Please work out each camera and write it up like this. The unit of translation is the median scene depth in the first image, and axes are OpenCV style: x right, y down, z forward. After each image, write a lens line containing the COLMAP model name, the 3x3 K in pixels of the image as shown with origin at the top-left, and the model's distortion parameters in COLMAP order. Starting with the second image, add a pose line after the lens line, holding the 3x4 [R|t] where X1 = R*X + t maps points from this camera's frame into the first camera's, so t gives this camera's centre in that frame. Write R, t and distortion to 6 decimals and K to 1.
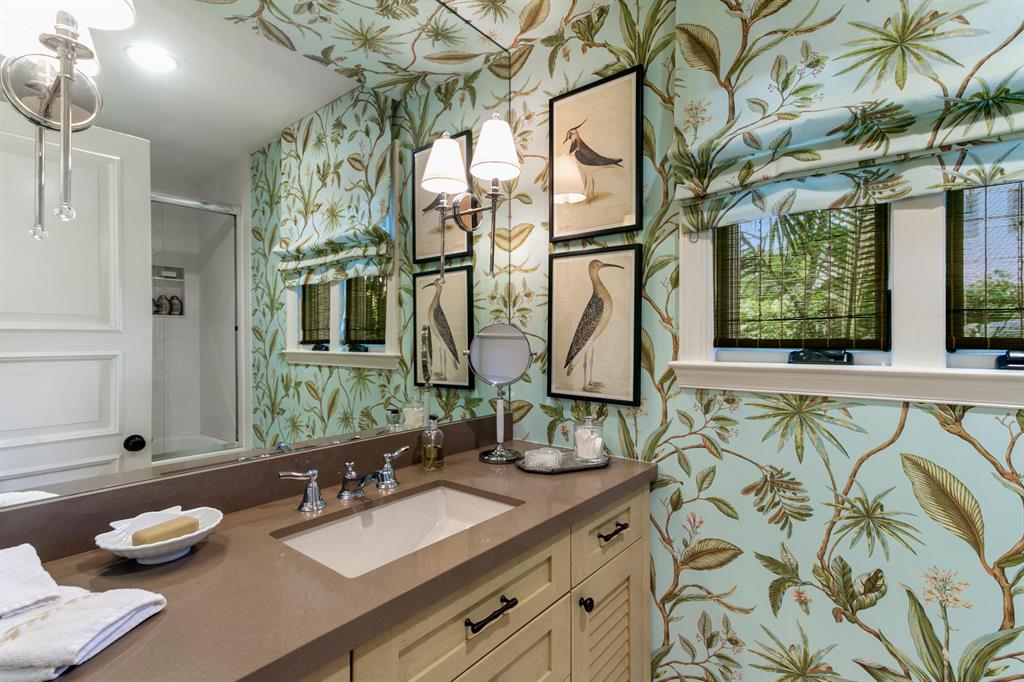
lens RADIAL K [[497.7, 0, 509.7], [0, 497.7, 333.8], [0, 0, 1]] dist [0.046701, 0.000428]
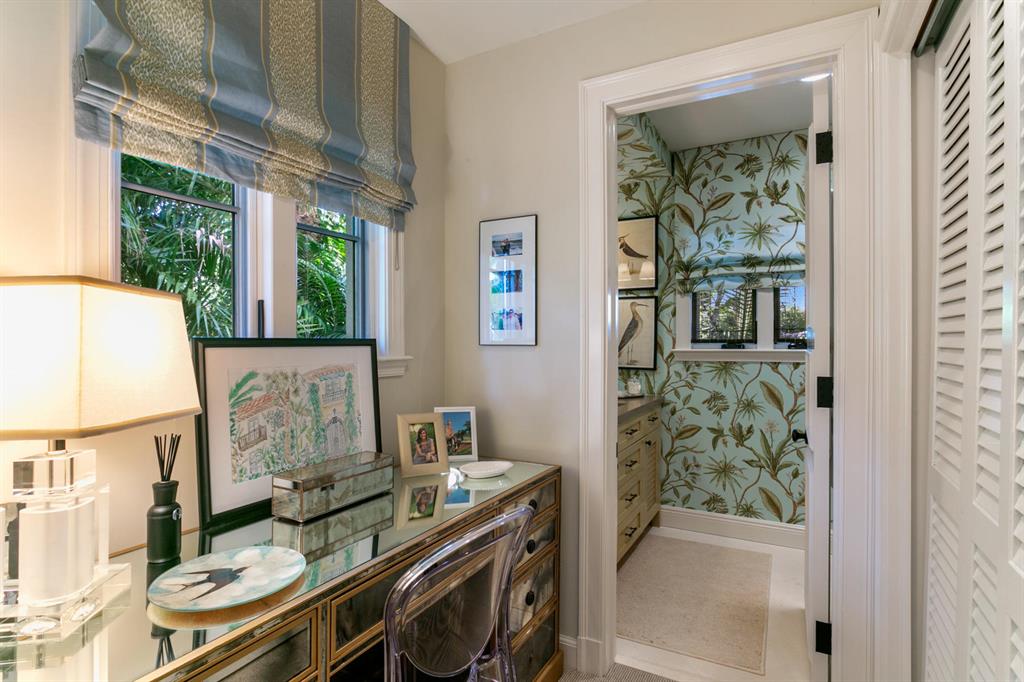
lens RADIAL K [[497.7, 0, 513.9], [0, 497.7, 343.7], [0, 0, 1]] dist [0.046701, 0.000428]
pose [[0.986617, -0.002662, 0.163032, -0.801504], [0.000286, 0.999893, 0.014599, -0.003825], [-0.163054, -0.014357, 0.986513, -1.187813]]
